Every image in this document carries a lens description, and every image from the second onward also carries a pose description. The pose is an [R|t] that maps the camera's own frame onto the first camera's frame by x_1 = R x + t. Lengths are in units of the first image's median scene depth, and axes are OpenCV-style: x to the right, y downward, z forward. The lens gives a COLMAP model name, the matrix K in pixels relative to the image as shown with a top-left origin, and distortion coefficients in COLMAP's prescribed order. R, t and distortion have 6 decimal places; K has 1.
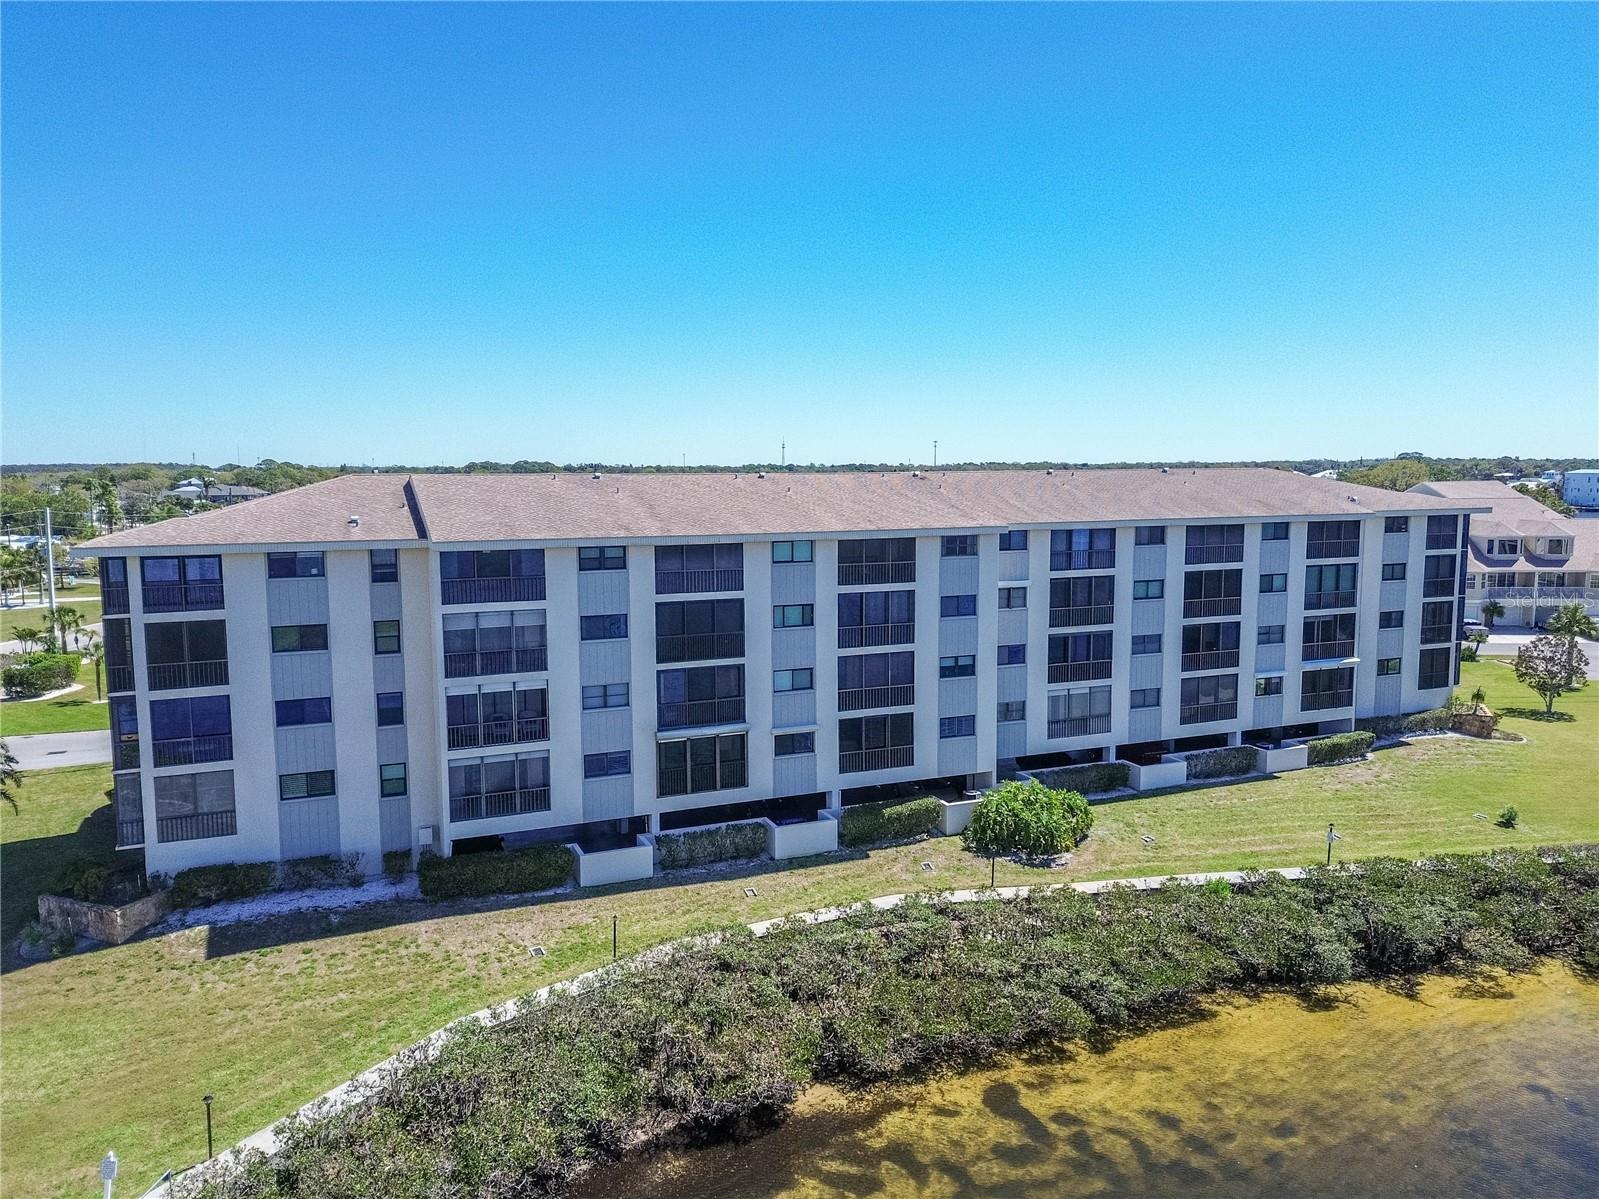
lens RADIAL K [[1141.7, 0, 822.7], [0, 1141.7, 590.6], [0, 0, 1]] dist [0.058990, -0.053029]
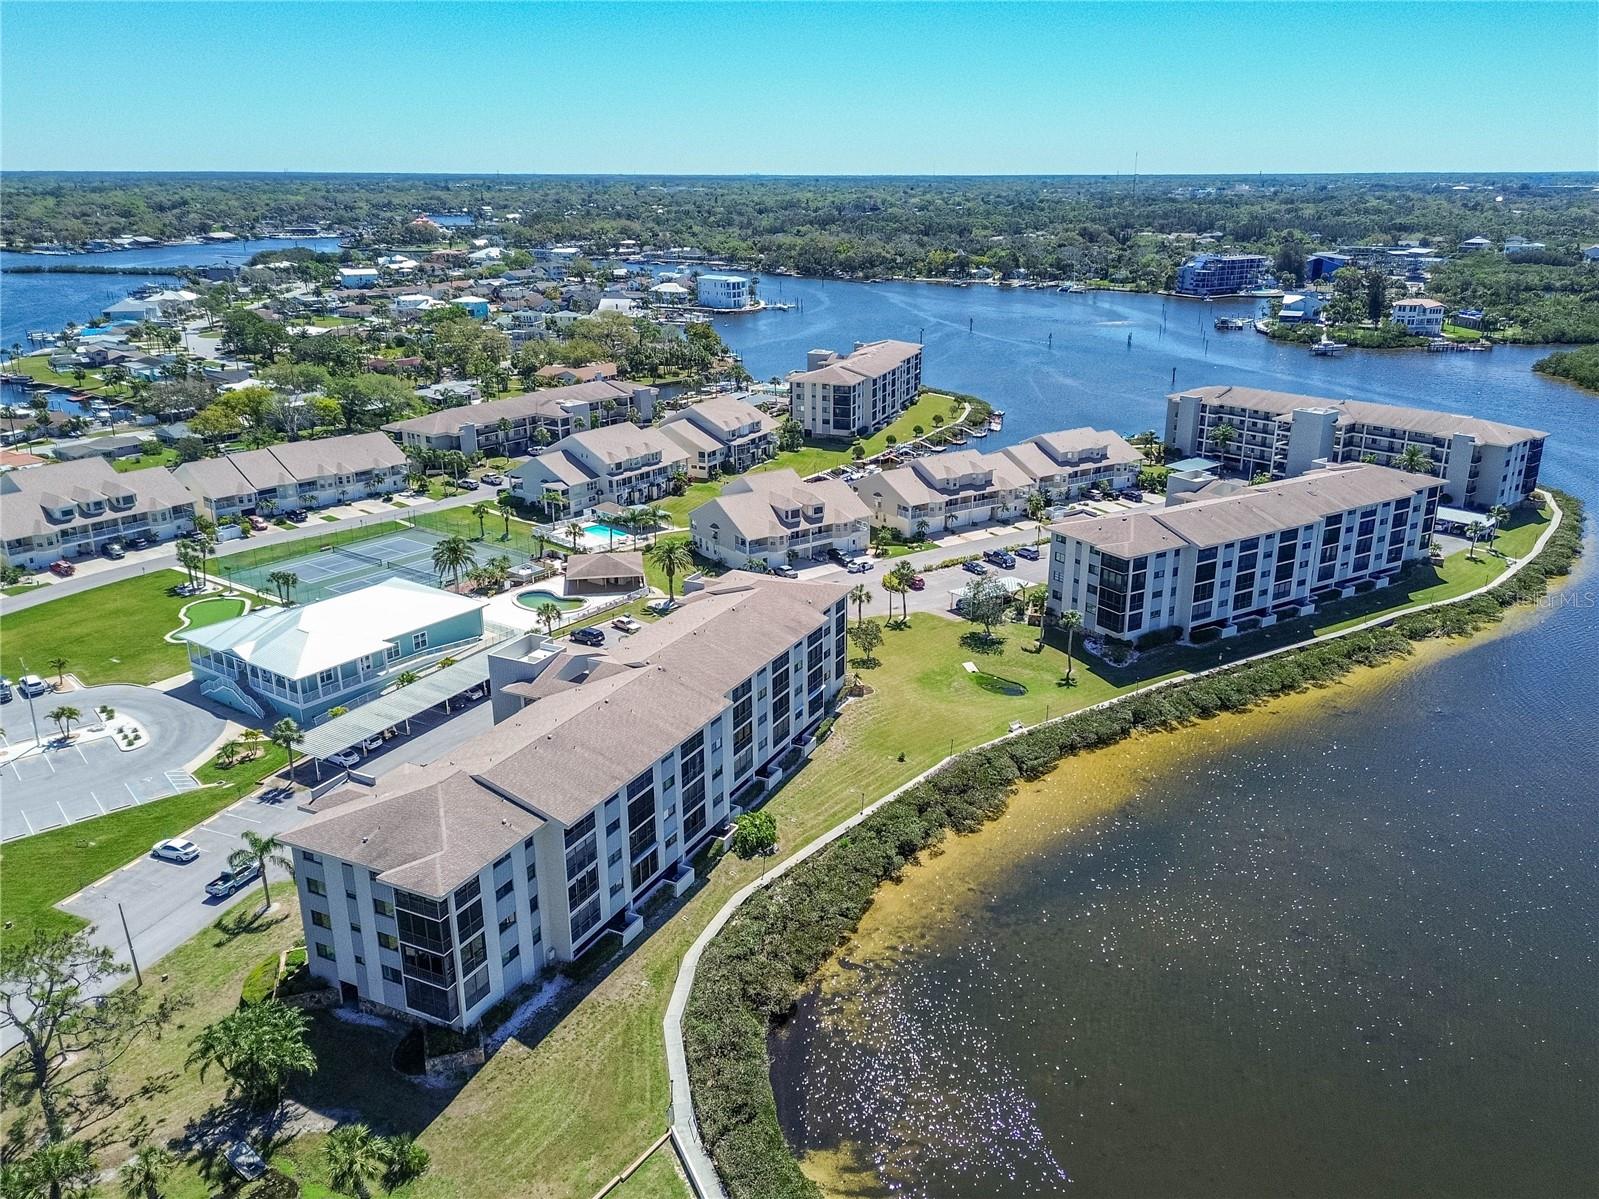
lens RADIAL K [[1175.5, 0, 809.3], [0, 1175.5, 548.5], [0, 0, 1]] dist [0.039026, -0.036669]
pose [[0.766488, -0.184802, 0.615098, -1.023782], [0.069498, 0.975951, 0.206614, -0.786820], [-0.638488, -0.115619, 0.760898, -0.699730]]
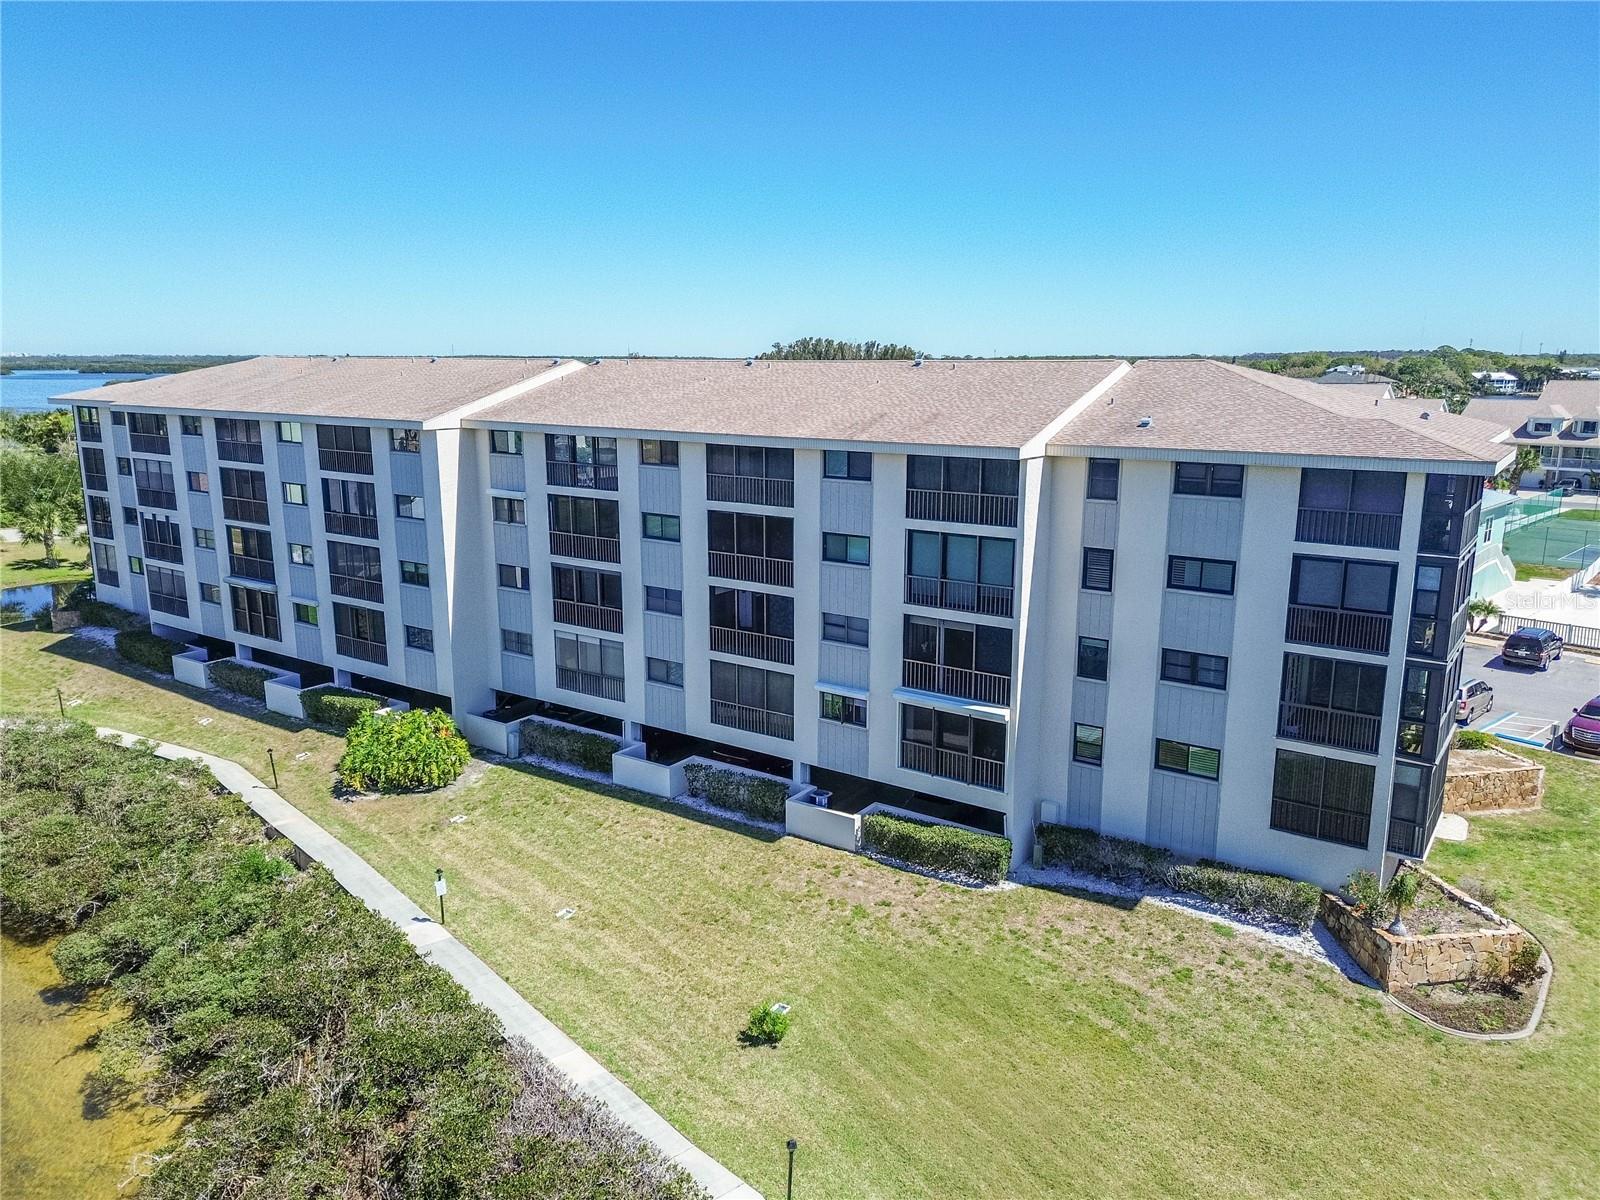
lens RADIAL K [[1142.4, 0, 809.0], [0, 1142.4, 600.9], [0, 0, 1]] dist [0.058990, -0.053029]
pose [[0.534698, 0.182673, -0.825063, 1.096764], [-0.095061, 0.983161, 0.156070, -0.089191], [0.839679, -0.005019, 0.543060, 0.798470]]
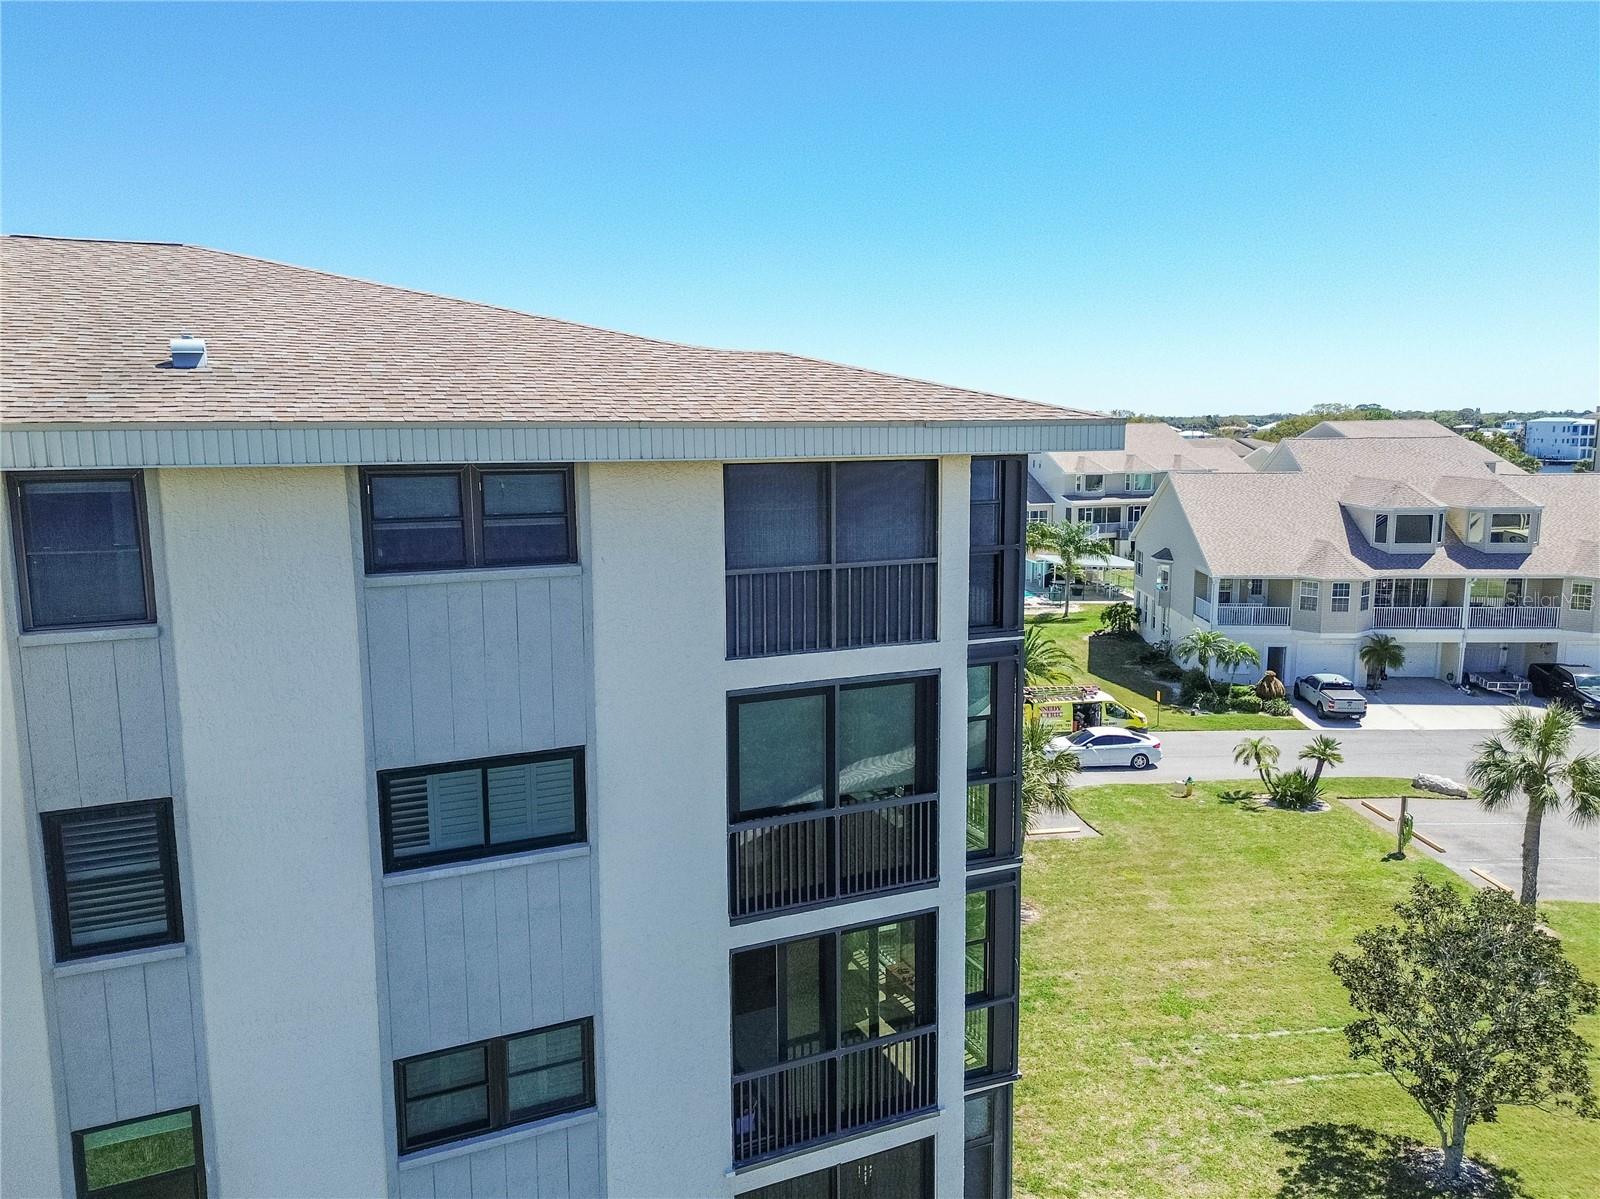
lens RADIAL K [[1142.4, 0, 800.5], [0, 1142.4, 595.6], [0, 0, 1]] dist [0.058990, -0.053029]
pose [[0.999914, -0.005935, 0.011711, 0.725512], [0.005462, 0.999181, 0.040088, -0.070663], [-0.011940, -0.040020, 0.999128, 1.131027]]
